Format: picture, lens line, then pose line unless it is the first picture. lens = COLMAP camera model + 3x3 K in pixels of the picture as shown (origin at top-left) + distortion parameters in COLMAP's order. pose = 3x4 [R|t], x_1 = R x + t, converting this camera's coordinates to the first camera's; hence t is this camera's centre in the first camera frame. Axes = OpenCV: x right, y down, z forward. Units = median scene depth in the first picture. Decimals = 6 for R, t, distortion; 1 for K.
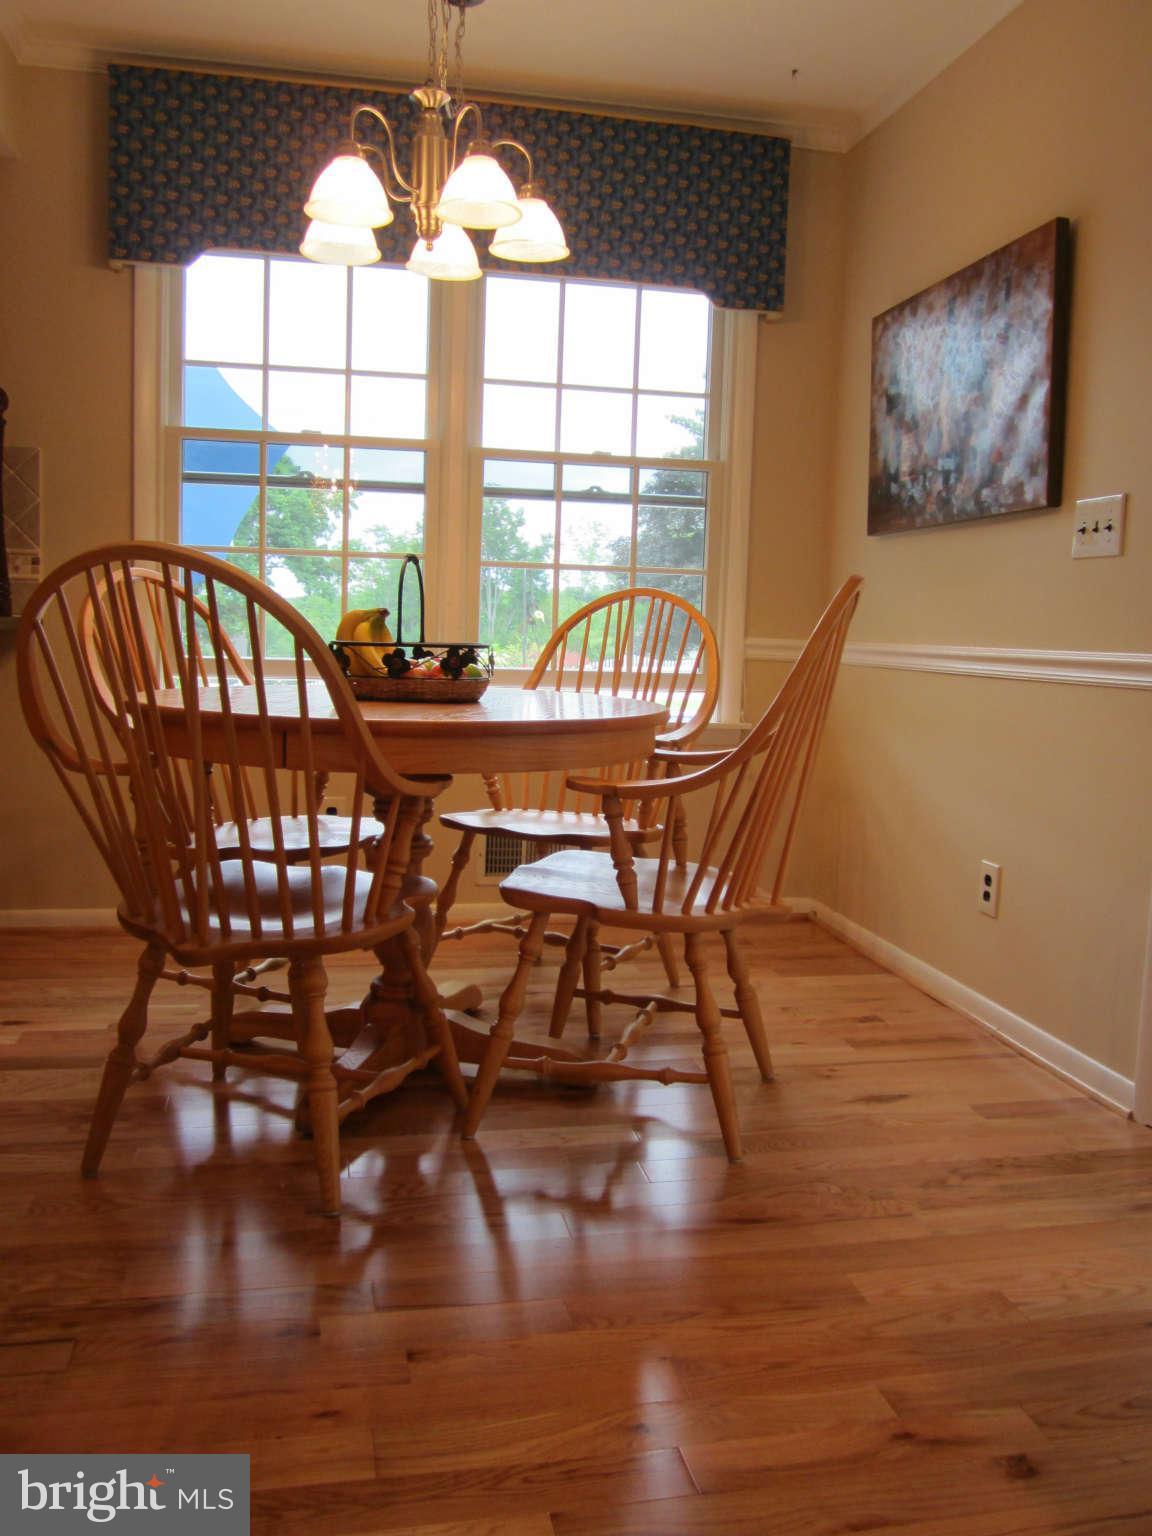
lens RADIAL K [[1313.3, 0, 574.9], [0, 1313.3, 768.2], [0, 0, 1]] dist [0.003446, -0.005701]
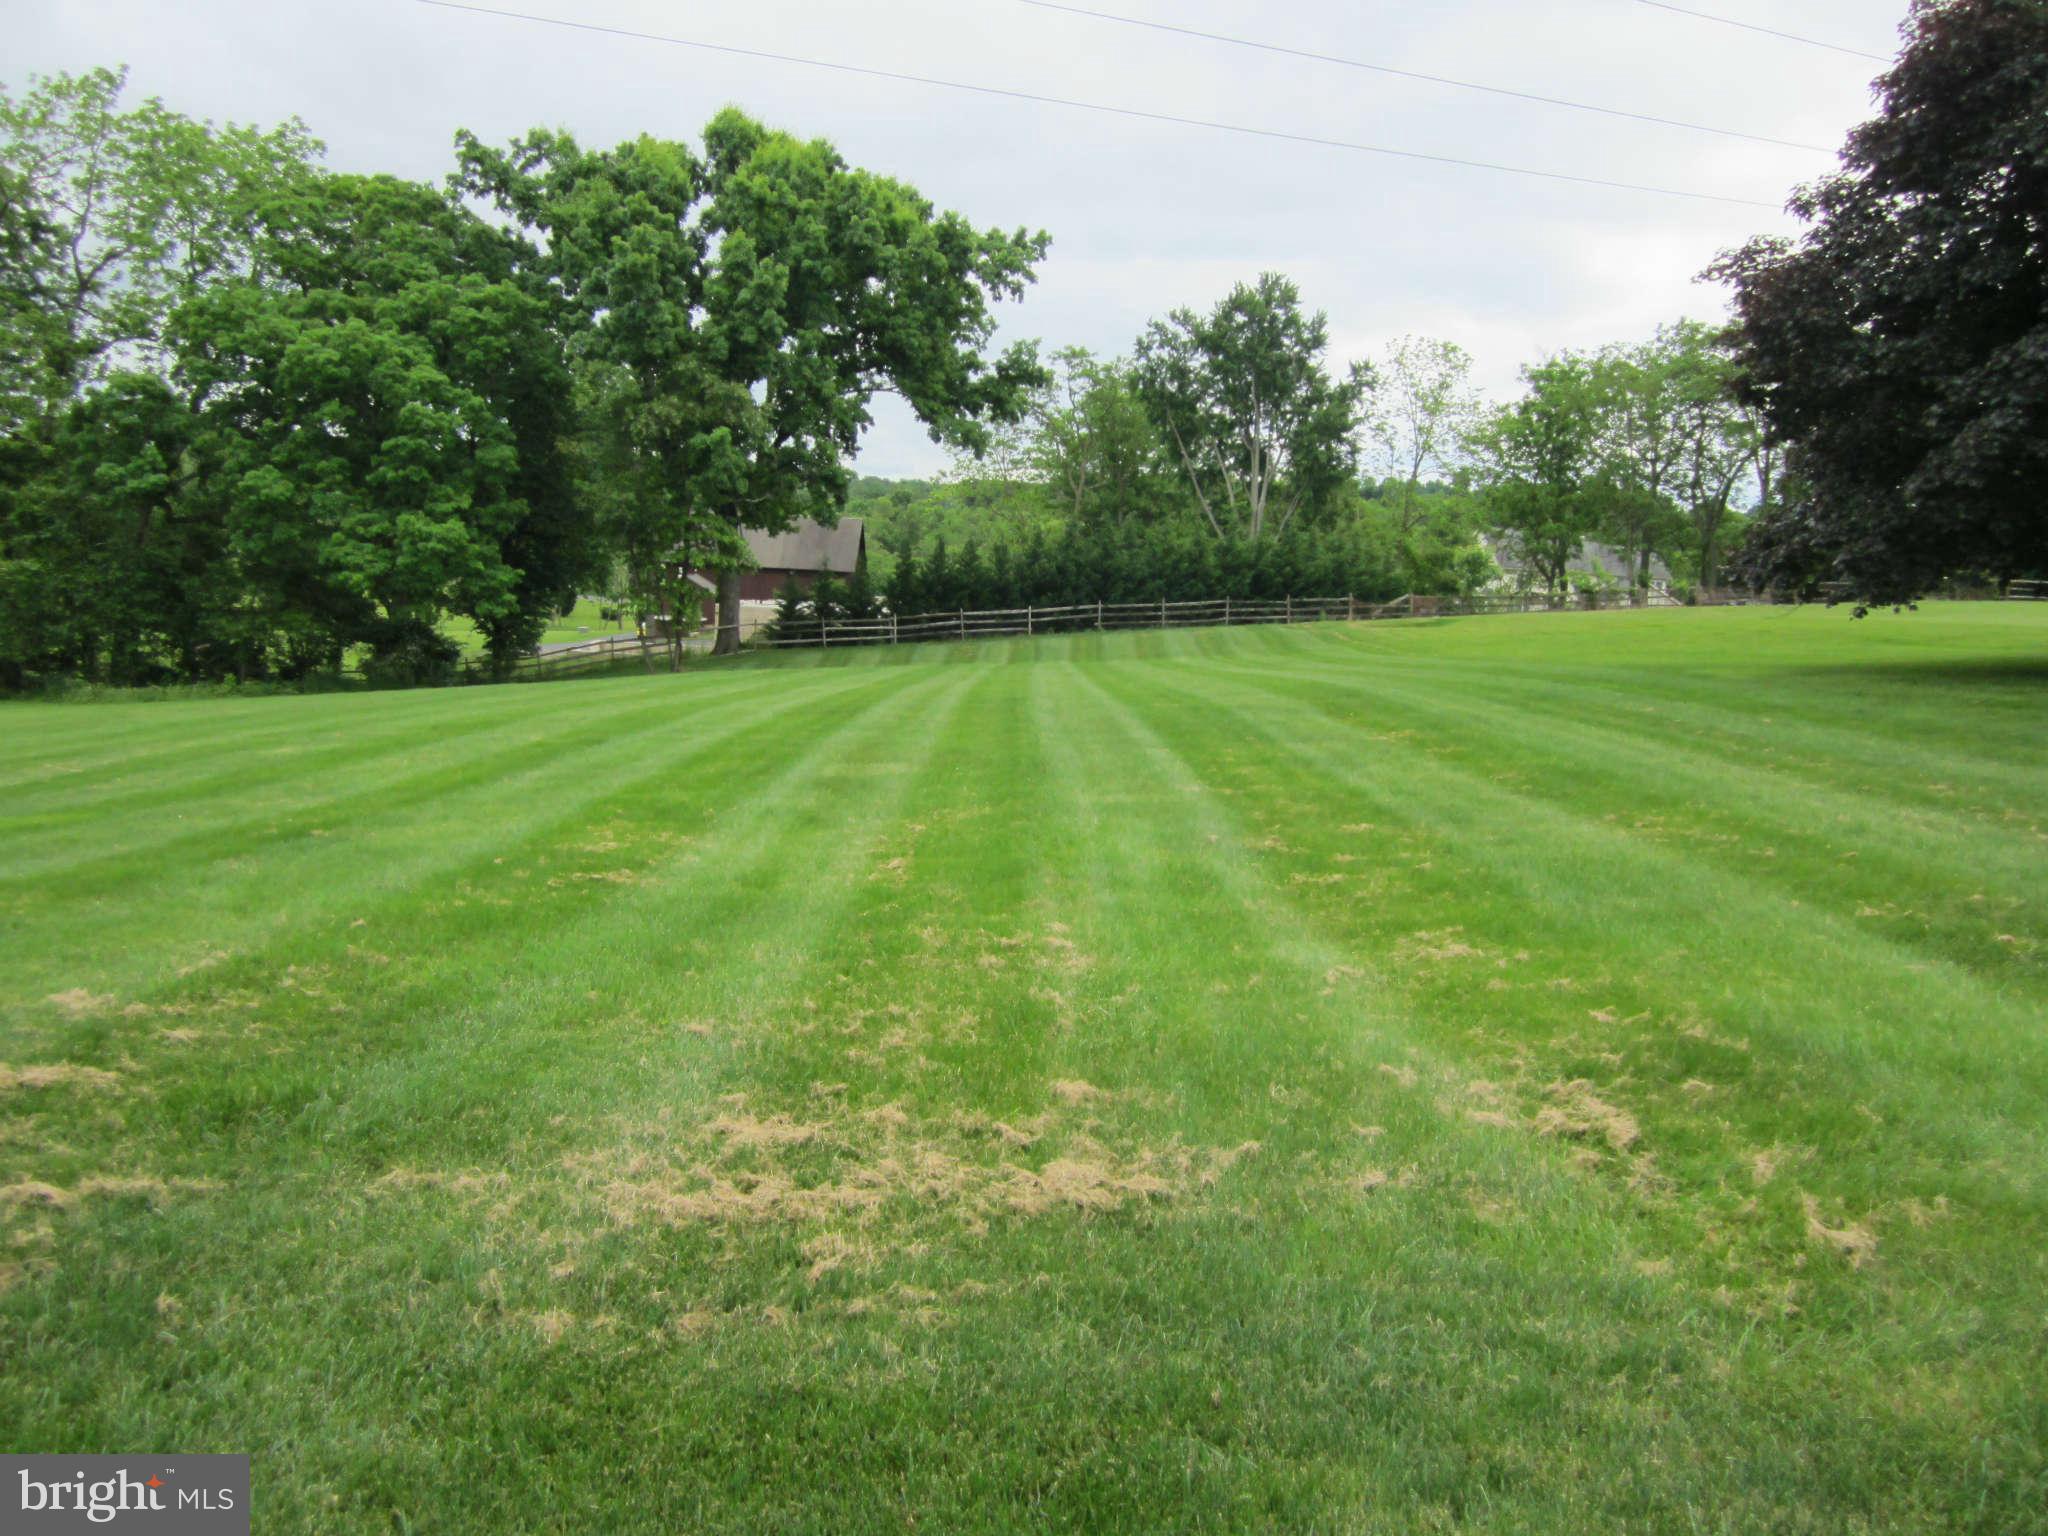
lens RADIAL K [[1751.1, 0, 1021.7], [0, 1751.1, 765.1], [0, 0, 1]] dist [0.003446, -0.005701]
pose [[0.984611, 0.048410, -0.167923, -0.030702], [-0.044548, 0.998651, 0.026691, -0.015860], [0.168989, -0.018800, 0.985439, 0.214644]]
